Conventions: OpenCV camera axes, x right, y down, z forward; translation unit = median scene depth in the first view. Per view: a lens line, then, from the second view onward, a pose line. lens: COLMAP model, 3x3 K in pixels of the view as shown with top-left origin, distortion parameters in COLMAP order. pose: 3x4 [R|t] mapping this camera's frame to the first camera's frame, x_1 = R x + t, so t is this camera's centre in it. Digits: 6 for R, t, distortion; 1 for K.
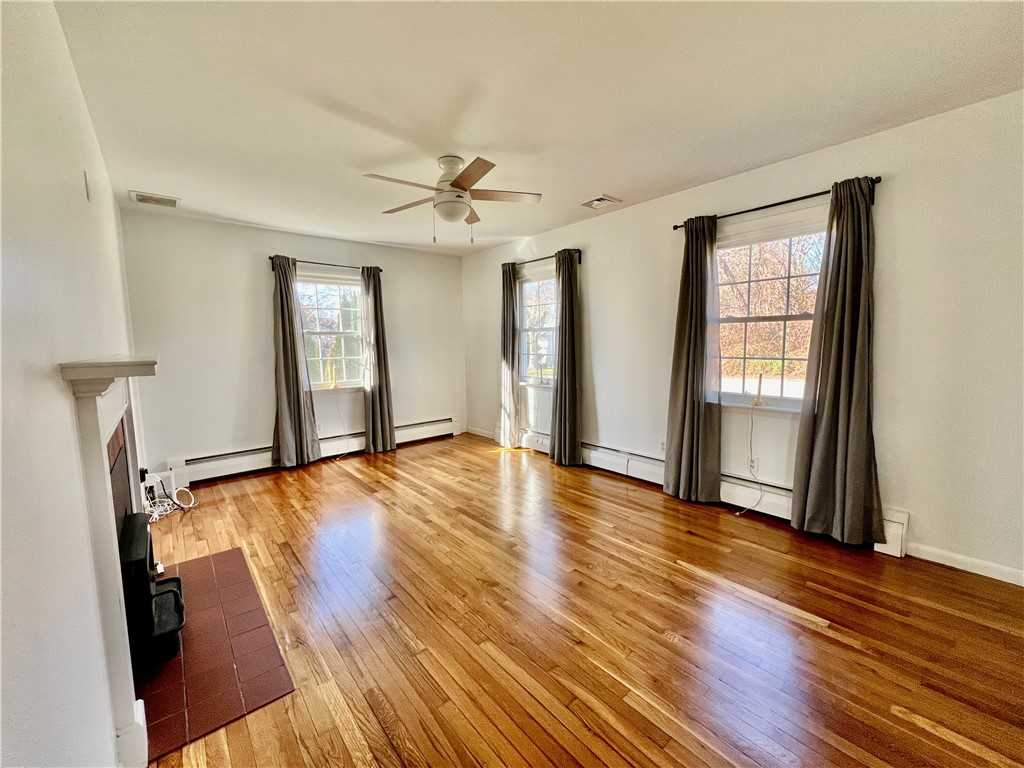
lens RADIAL K [[407.8, 0, 510.9], [0, 407.8, 387.1], [0, 0, 1]] dist [-0.002302, 0.000011]
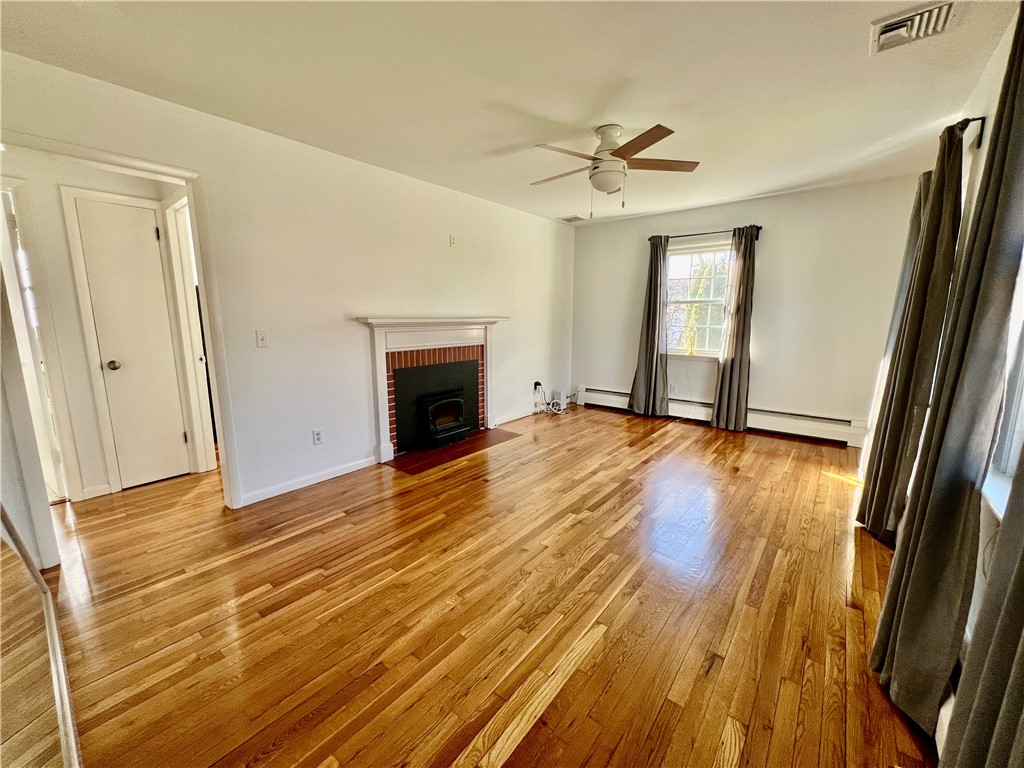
lens RADIAL K [[407.8, 0, 508.0], [0, 407.8, 386.5], [0, 0, 1]] dist [-0.002302, 0.000011]
pose [[0.171553, 0.185825, -0.967491, 0.543601], [-0.110356, 0.979494, 0.168563, -0.045100], [0.978975, 0.077851, 0.188542, 0.370088]]
